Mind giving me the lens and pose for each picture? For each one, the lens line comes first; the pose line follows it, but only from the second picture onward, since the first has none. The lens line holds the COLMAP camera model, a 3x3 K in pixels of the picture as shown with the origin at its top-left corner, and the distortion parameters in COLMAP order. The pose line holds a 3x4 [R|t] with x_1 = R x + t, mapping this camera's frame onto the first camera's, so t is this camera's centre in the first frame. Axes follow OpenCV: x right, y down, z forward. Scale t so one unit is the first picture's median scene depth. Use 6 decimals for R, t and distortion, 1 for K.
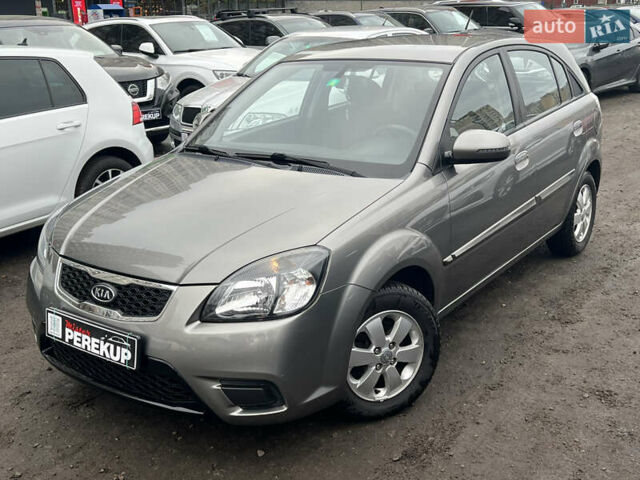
lens RADIAL K [[737.4, 0, 320.1], [0, 737.4, 240.3], [0, 0, 1]] dist [0.171609, -0.422482]
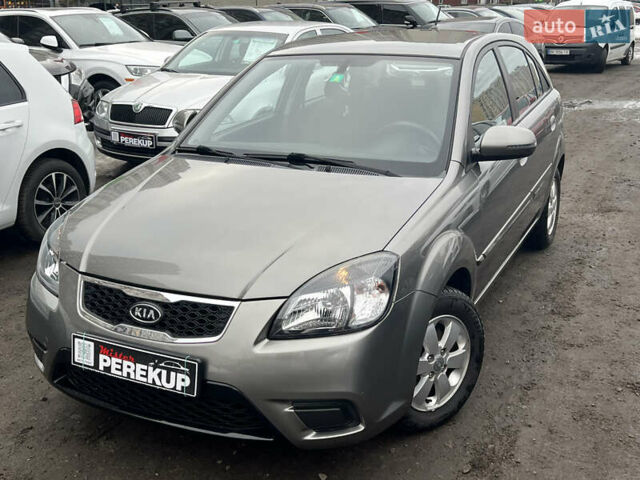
lens RADIAL K [[737.4, 0, 320.1], [0, 737.4, 240.3], [0, 0, 1]] dist [0.171609, -0.422482]
pose [[0.985962, -0.036025, 0.163040, -0.223222], [0.035347, 0.999350, 0.007057, -0.015201], [-0.163188, -0.001195, 0.986594, 0.083540]]
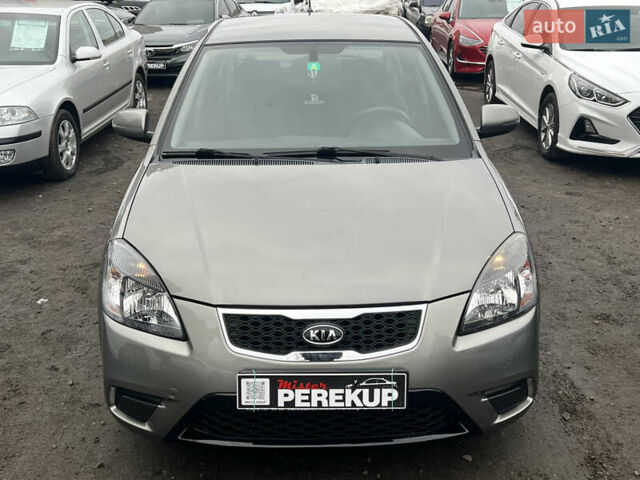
lens RADIAL K [[737.4, 0, 320.1], [0, 737.4, 240.3], [0, 0, 1]] dist [0.171609, -0.422482]
pose [[0.798338, -0.179178, 0.574936, -0.736941], [0.160298, 0.983495, 0.083920, -0.100551], [-0.580483, 0.025165, 0.813883, 0.324588]]
